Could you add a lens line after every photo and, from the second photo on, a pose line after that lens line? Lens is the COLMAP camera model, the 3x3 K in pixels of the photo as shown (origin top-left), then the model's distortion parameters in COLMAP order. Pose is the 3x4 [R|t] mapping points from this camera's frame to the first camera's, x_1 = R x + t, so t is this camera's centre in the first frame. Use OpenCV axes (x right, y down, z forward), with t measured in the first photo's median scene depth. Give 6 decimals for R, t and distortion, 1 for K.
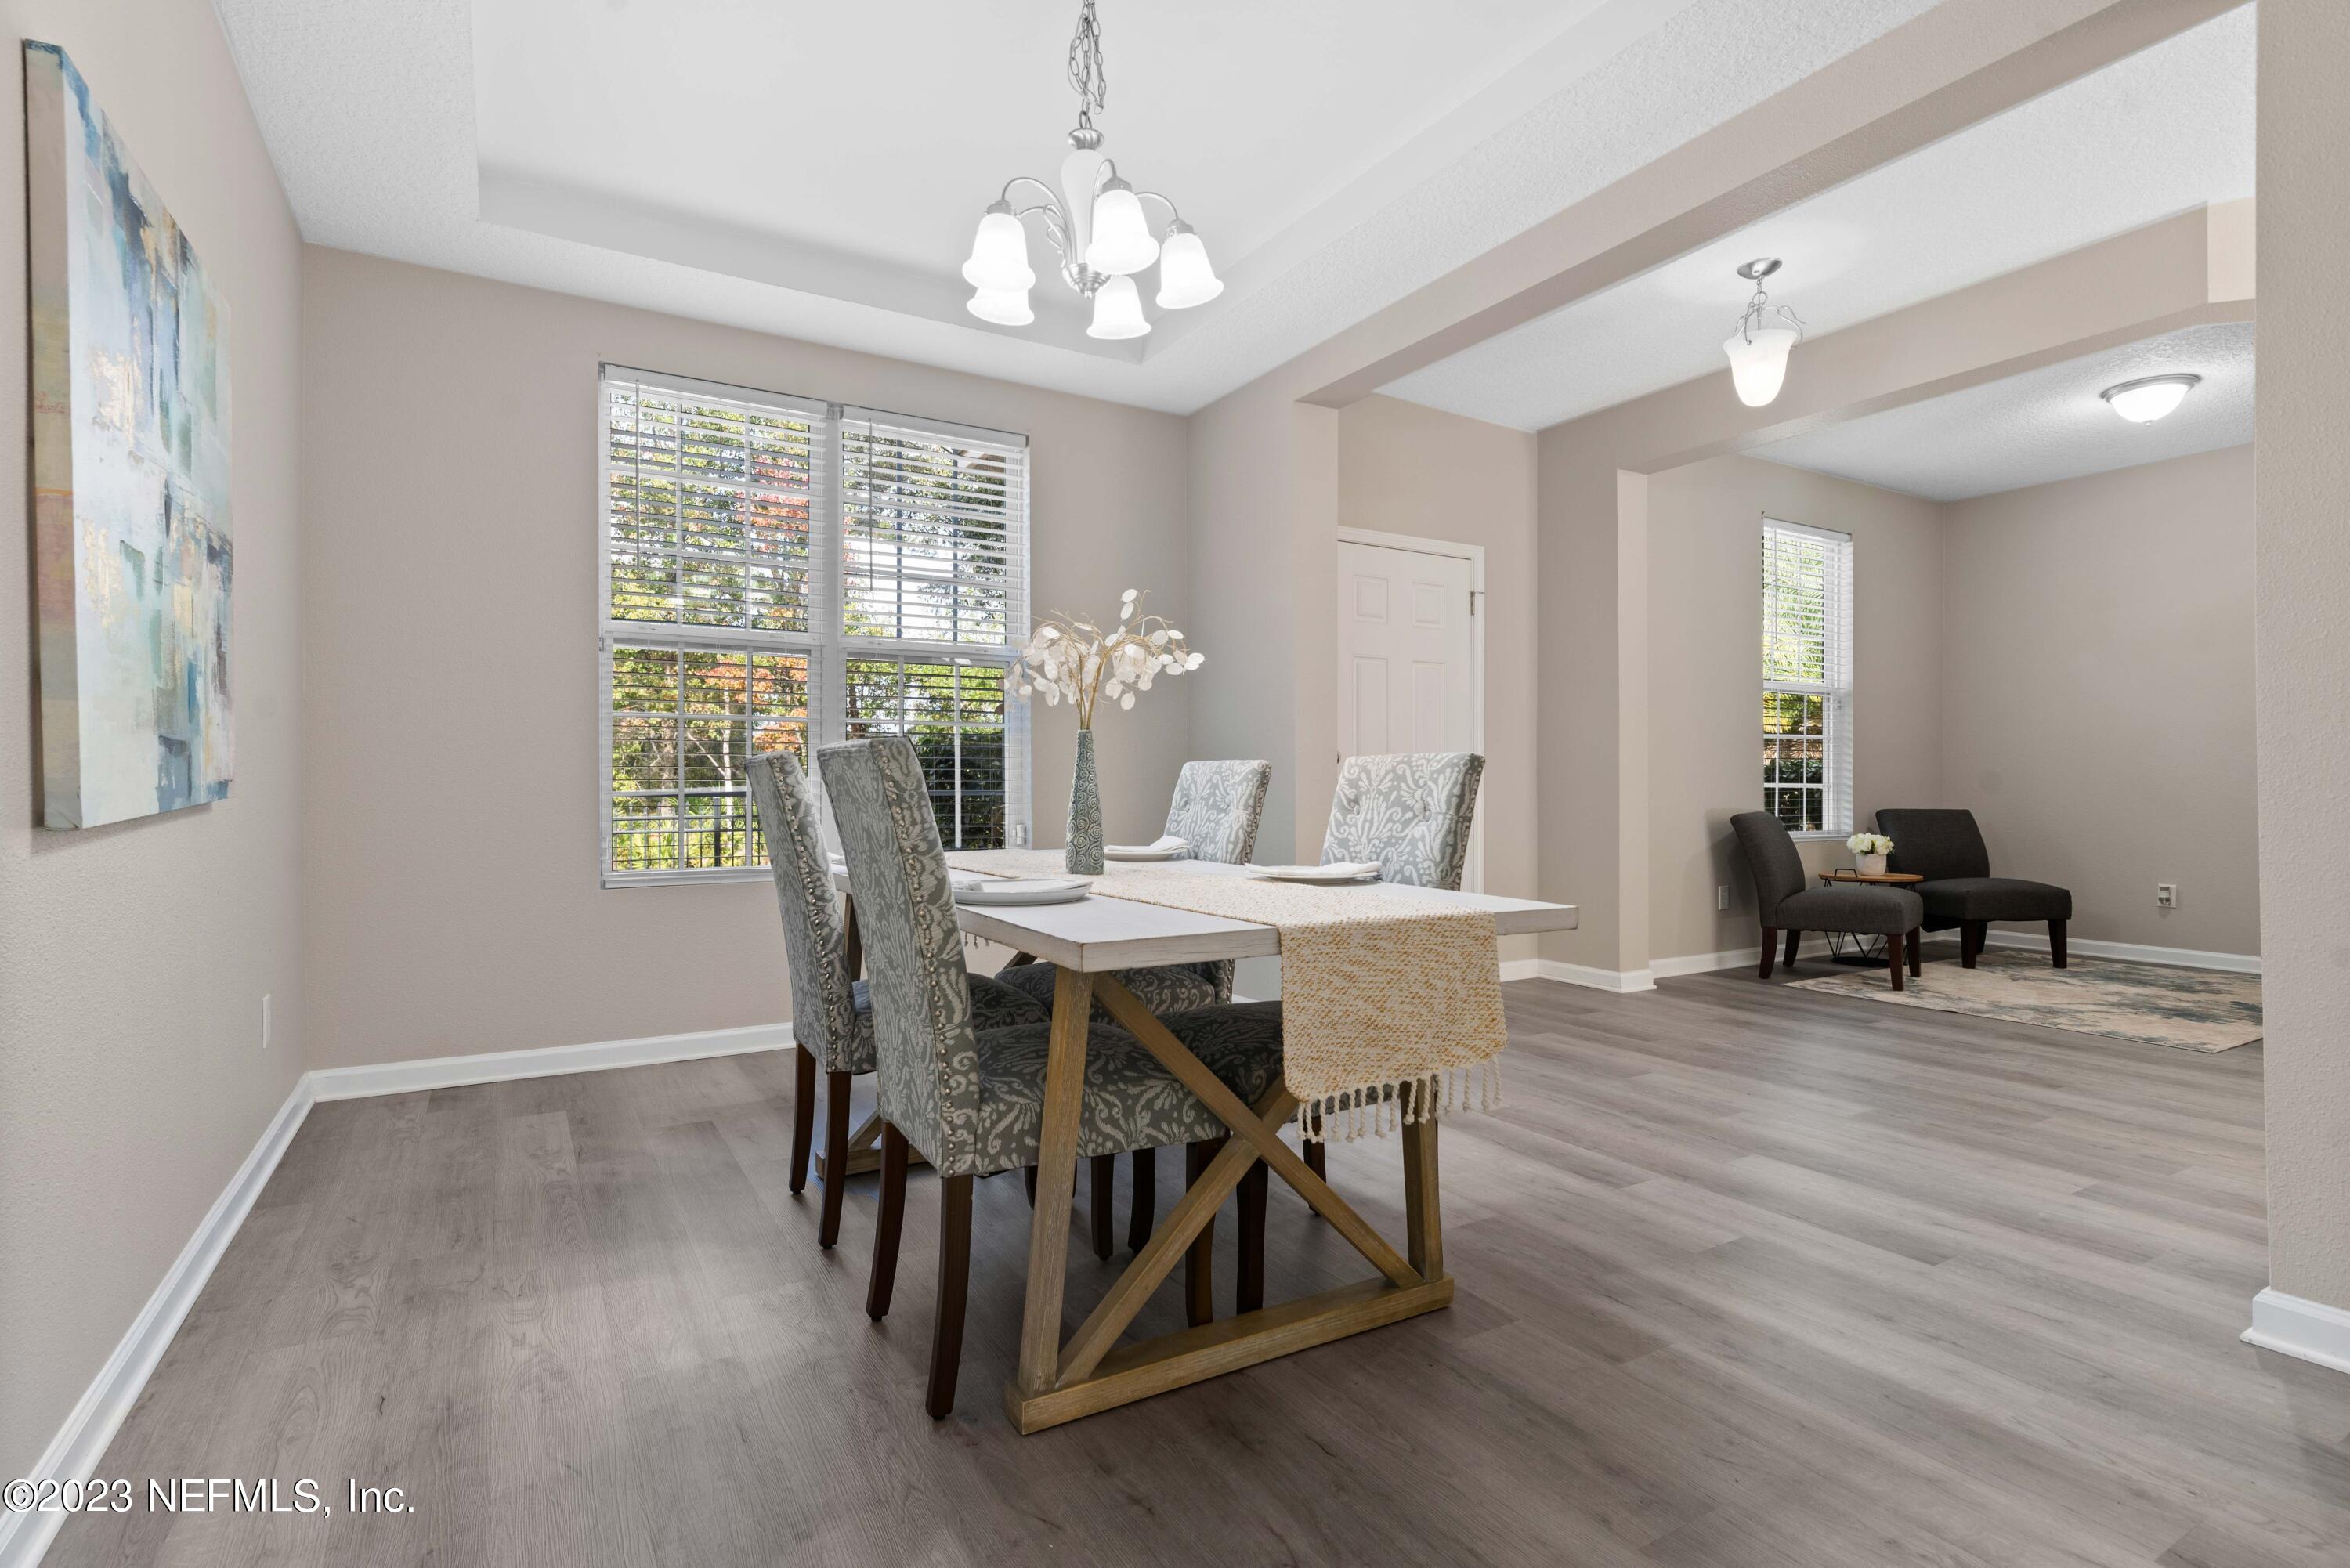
lens RADIAL K [[1121.6, 0, 1185.4], [0, 1121.6, 795.1], [0, 0, 1]] dist [0.004940, 0.000574]
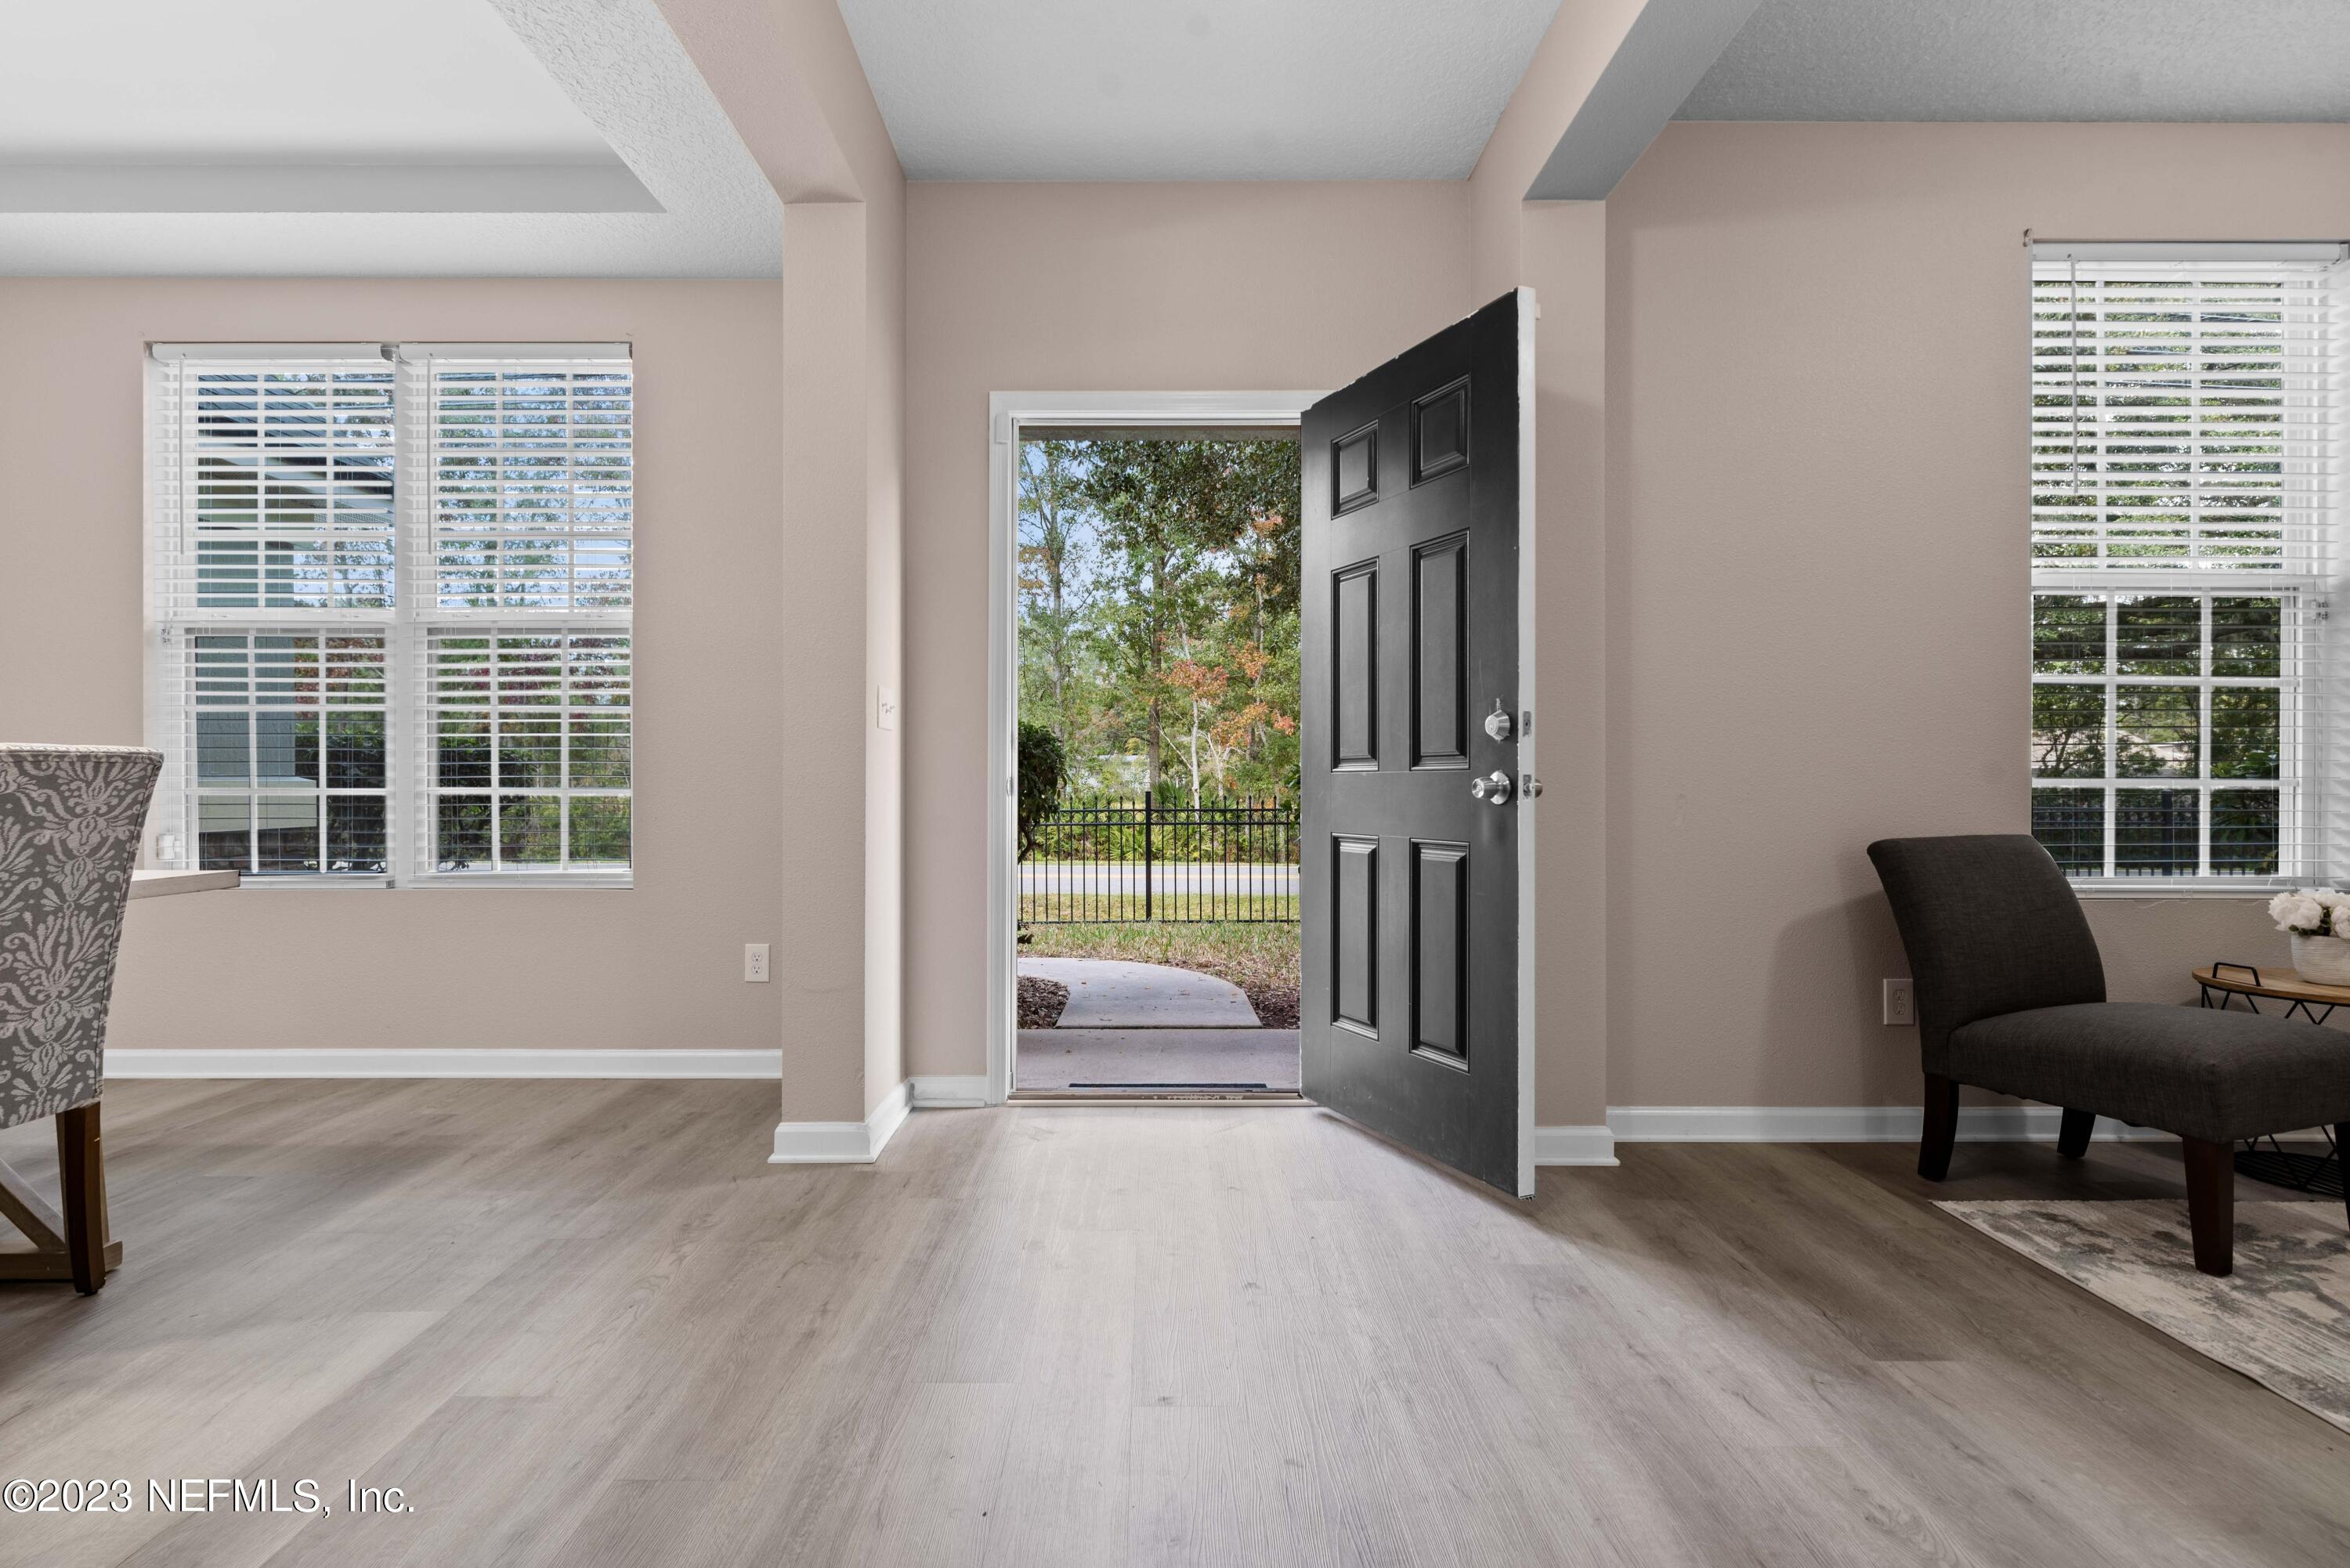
lens RADIAL K [[1121.6, 0, 1167.6], [0, 1121.6, 789.1], [0, 0, 1]] dist [0.004940, 0.000574]
pose [[0.864886, 0.008328, -0.501900, 0.435634], [-0.007268, 0.999965, 0.004068, -0.004799], [0.501916, 0.000130, 0.864916, 0.376659]]
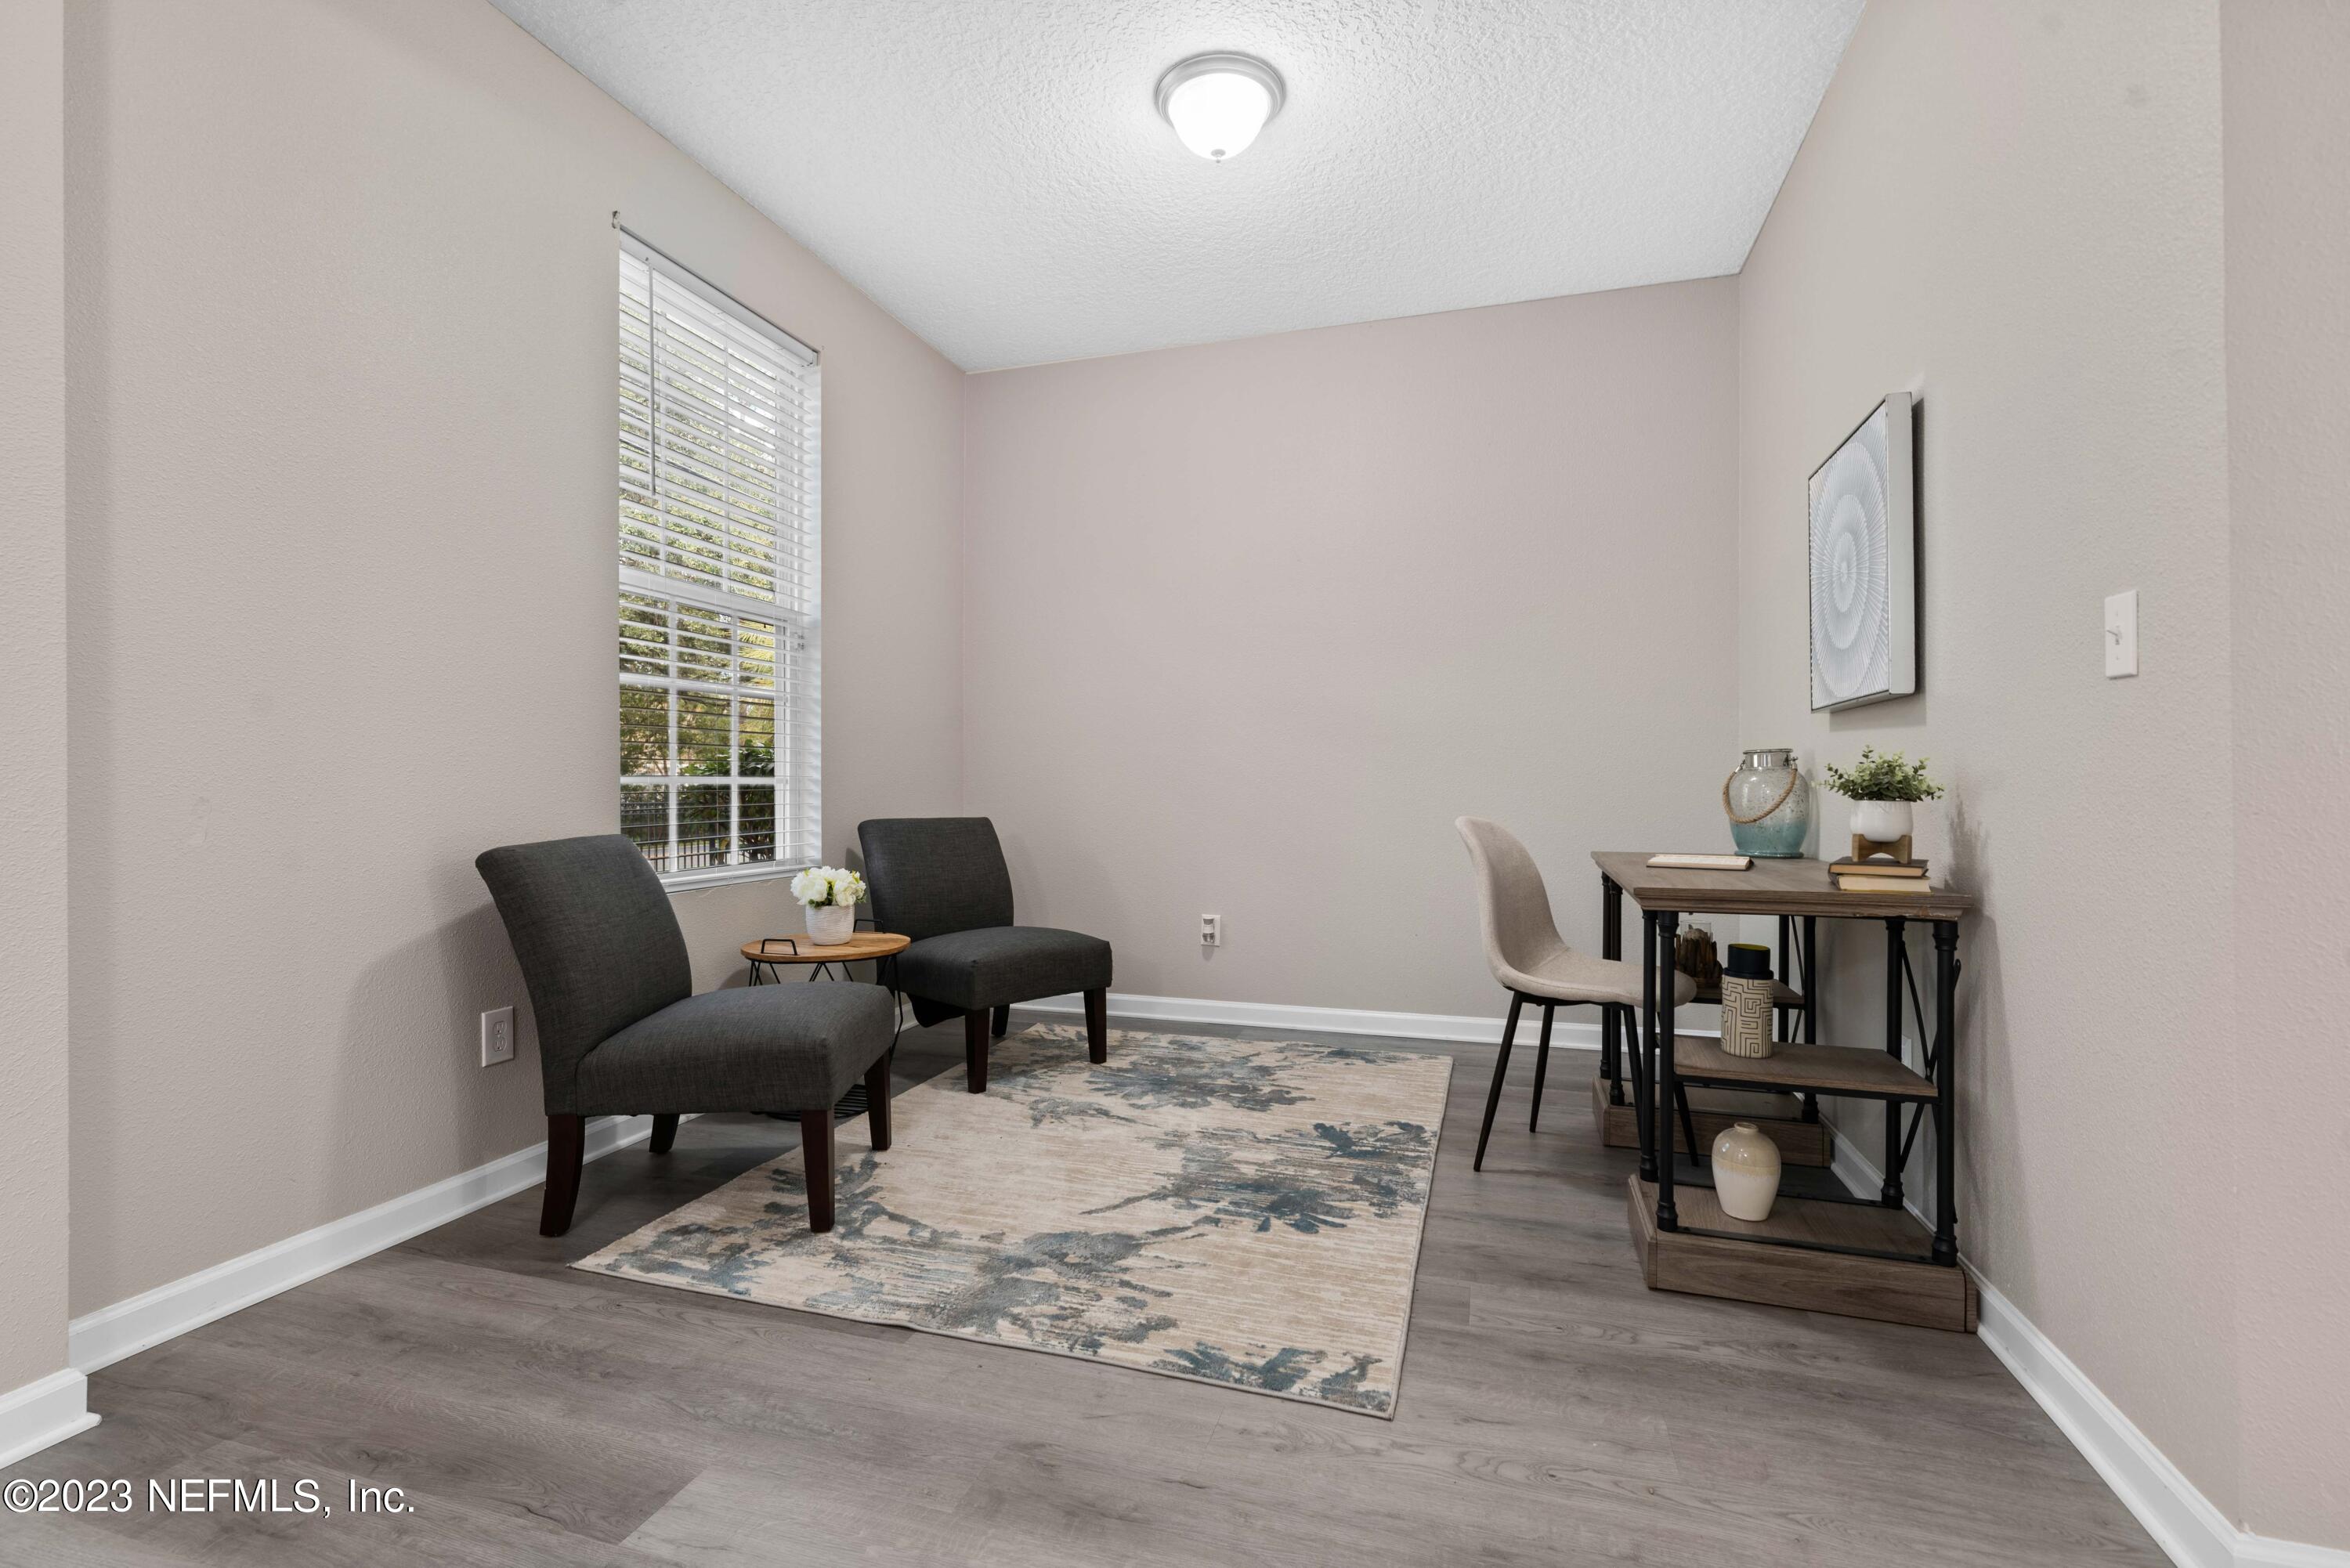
lens RADIAL K [[1066.0, 0, 1170.2], [0, 1066.0, 778.7], [0, 0, 1]] dist [0.000562, -0.000633]
pose [[0.746849, 0.005310, 0.664972, 0.387547], [0.001472, 0.999952, -0.009638, -0.004374], [-0.664992, 0.008177, 0.746806, 0.497714]]
